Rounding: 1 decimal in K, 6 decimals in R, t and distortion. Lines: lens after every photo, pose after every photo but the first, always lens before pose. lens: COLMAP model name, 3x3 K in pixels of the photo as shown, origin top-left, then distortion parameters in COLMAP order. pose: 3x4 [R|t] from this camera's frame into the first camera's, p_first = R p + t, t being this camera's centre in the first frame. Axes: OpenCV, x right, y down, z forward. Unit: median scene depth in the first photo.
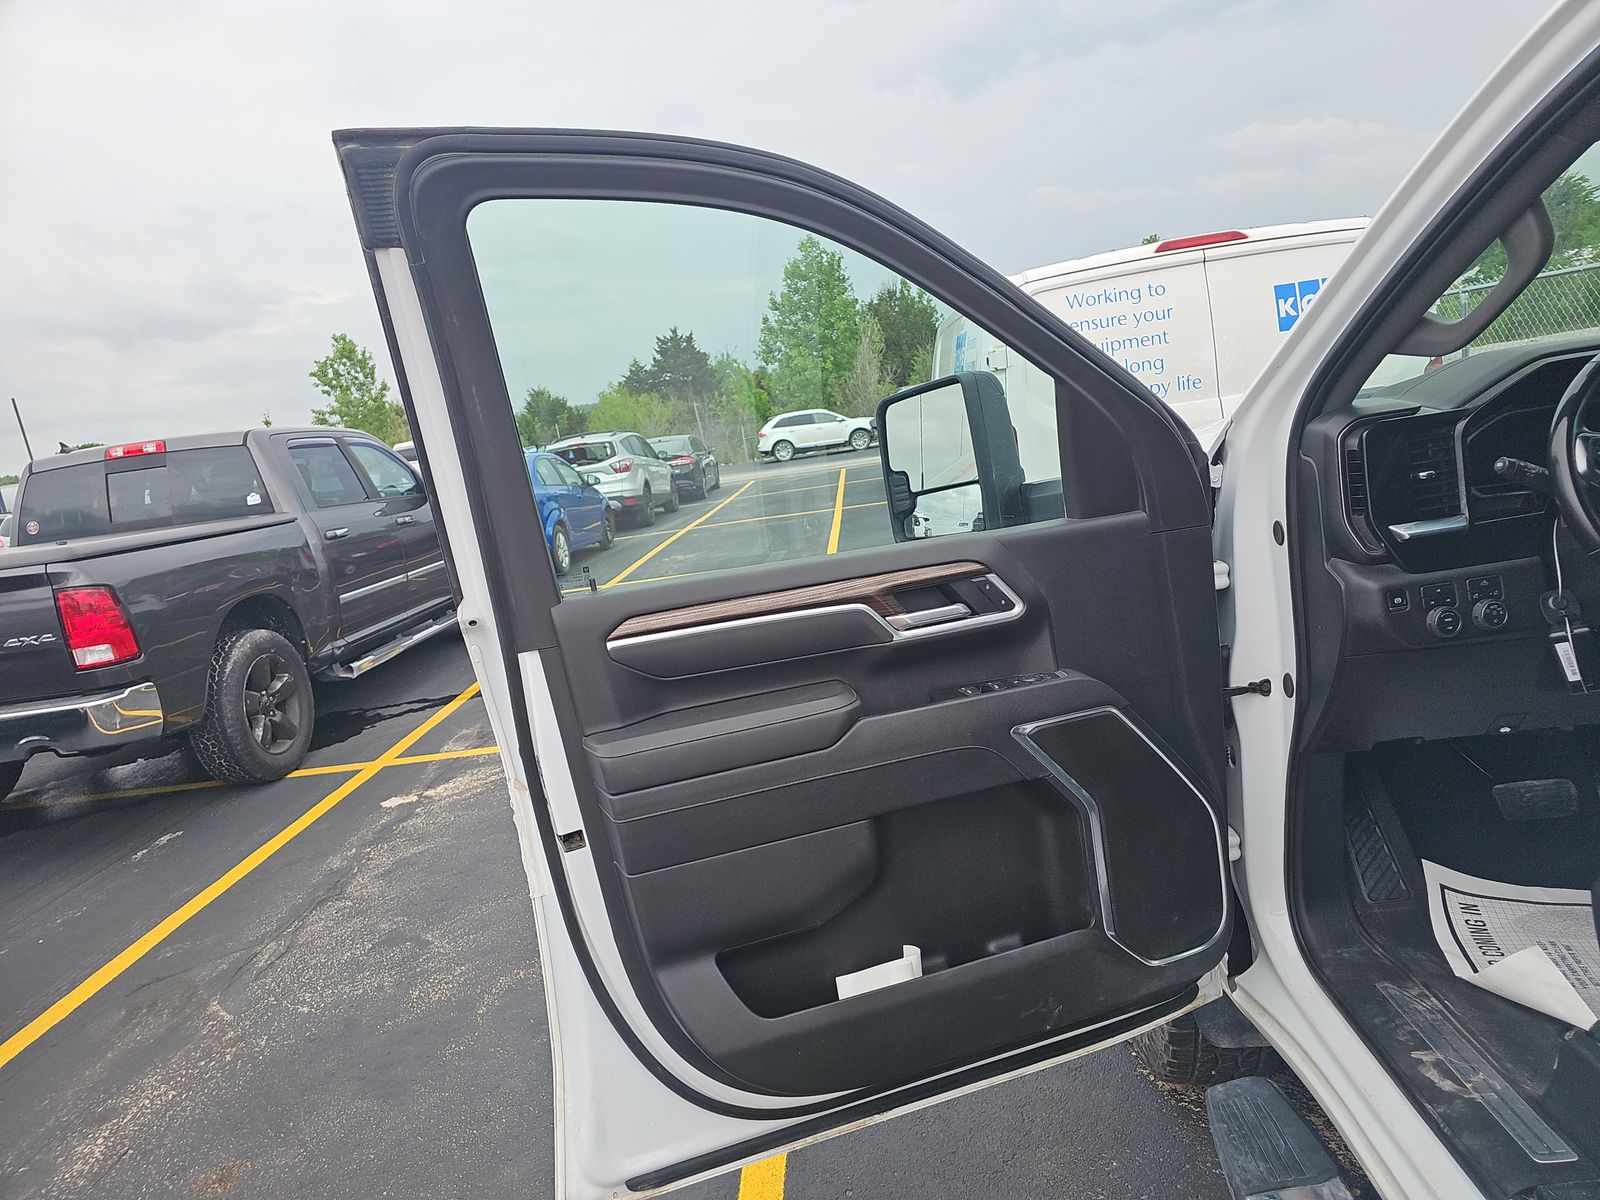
lens RADIAL K [[1043.1, 0, 798.3], [0, 1043.1, 626.7], [0, 0, 1]] dist [0.000313, -0.000554]
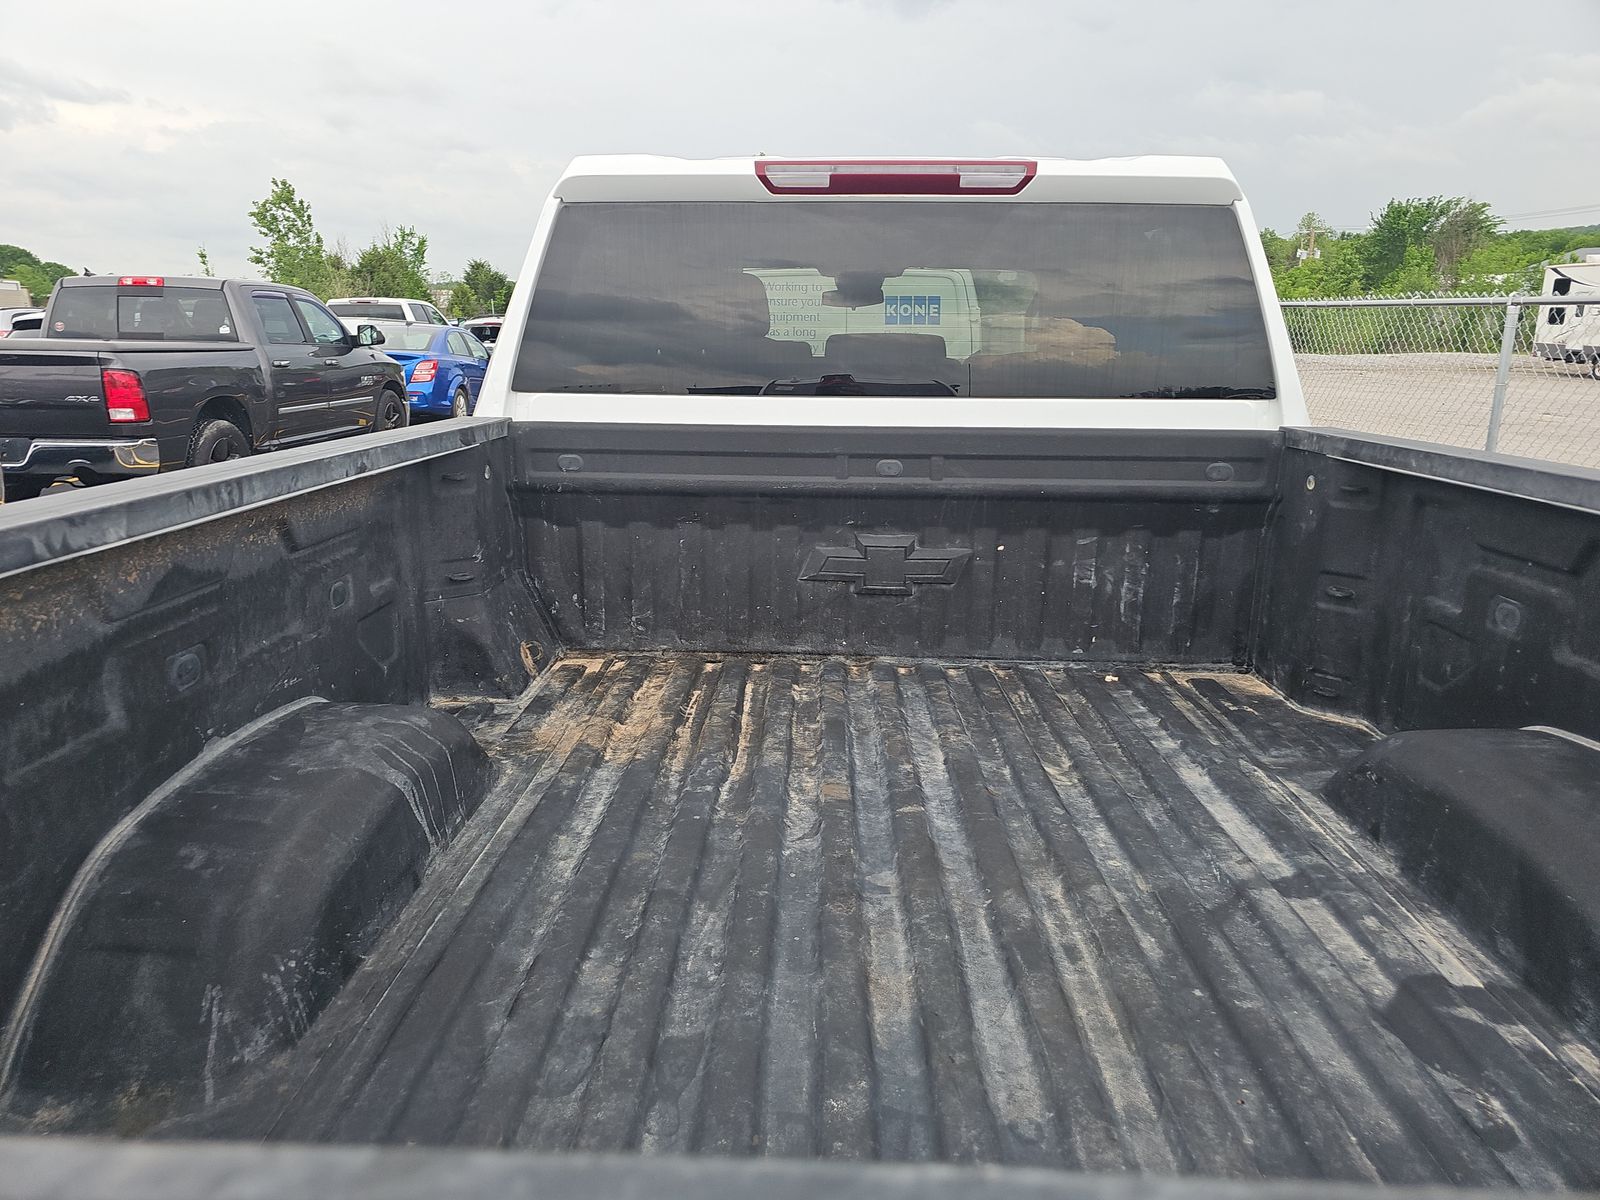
lens RADIAL K [[1073.9, 0, 800.0], [0, 1073.9, 600.0], [0, 0, 1]] dist [-0.000667, 0.000713]
pose [[0.988676, 0.130850, 0.073471, 0.183373], [-0.134132, 0.990088, 0.041647, 0.073221], [-0.067294, -0.051030, 0.996427, -0.507249]]
